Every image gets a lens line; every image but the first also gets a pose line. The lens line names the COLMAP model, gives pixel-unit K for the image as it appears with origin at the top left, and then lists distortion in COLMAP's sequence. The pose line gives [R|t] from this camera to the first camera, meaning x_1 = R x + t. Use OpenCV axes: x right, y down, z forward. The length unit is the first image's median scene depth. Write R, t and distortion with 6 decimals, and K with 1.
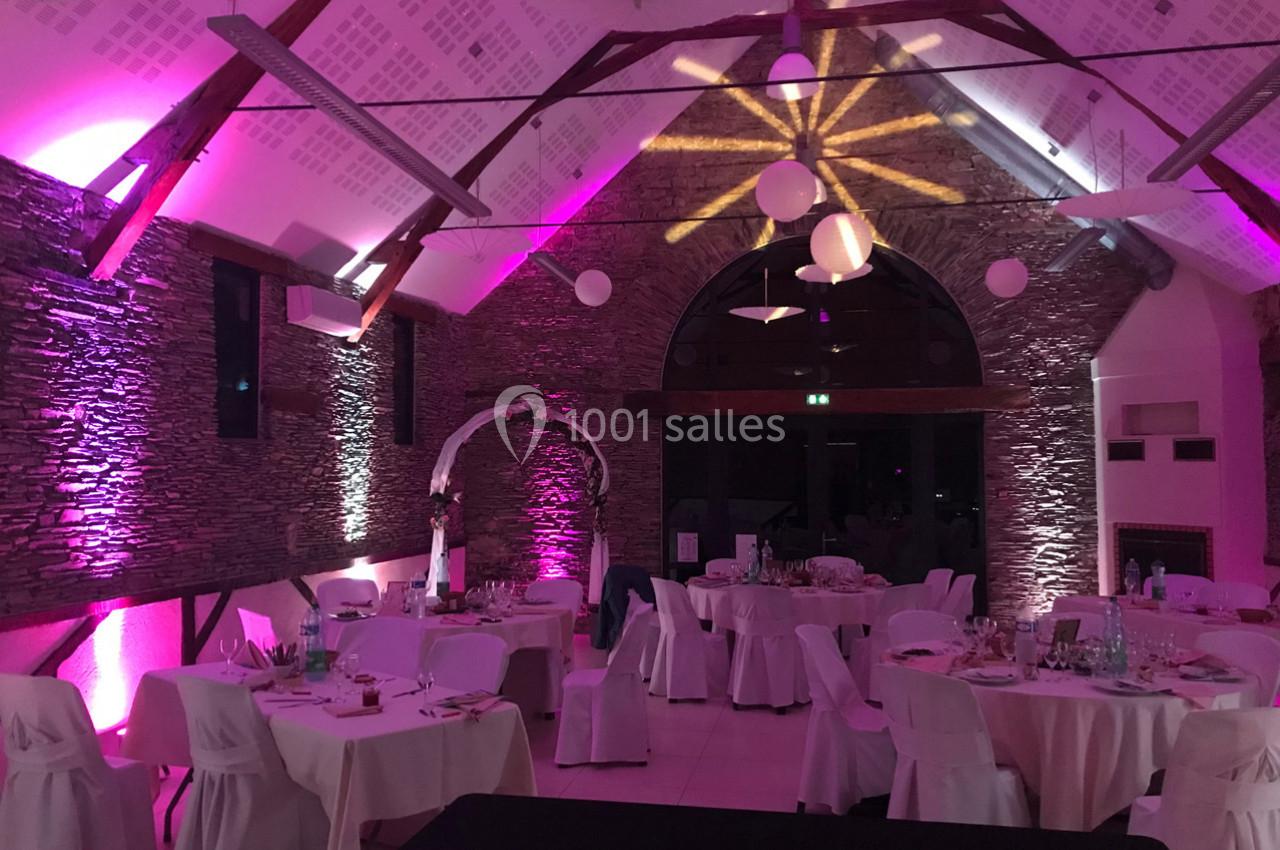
lens RADIAL K [[1069.6, 0, 638.0], [0, 1069.6, 398.0], [0, 0, 1]] dist [0.054691, 0.006111]
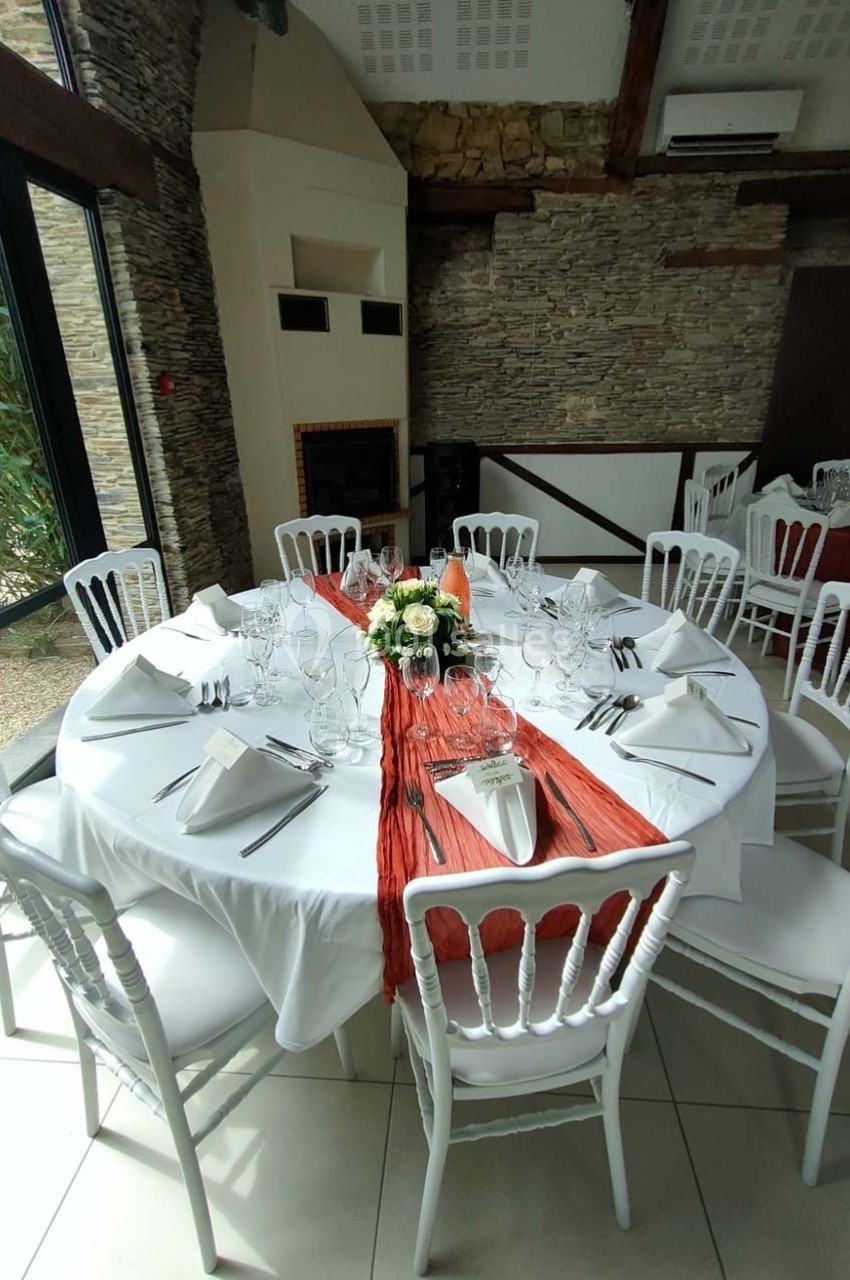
lens RADIAL K [[606.6, 0, 416.8], [0, 606.6, 651.8], [0, 0, 1]] dist [0.001907, 0.005504]
pose [[-0.099706, -0.405881, 0.908471, -0.002364], [-0.058540, 0.913832, 0.401851, 0.118002], [-0.993293, -0.013115, -0.114875, 1.328422]]
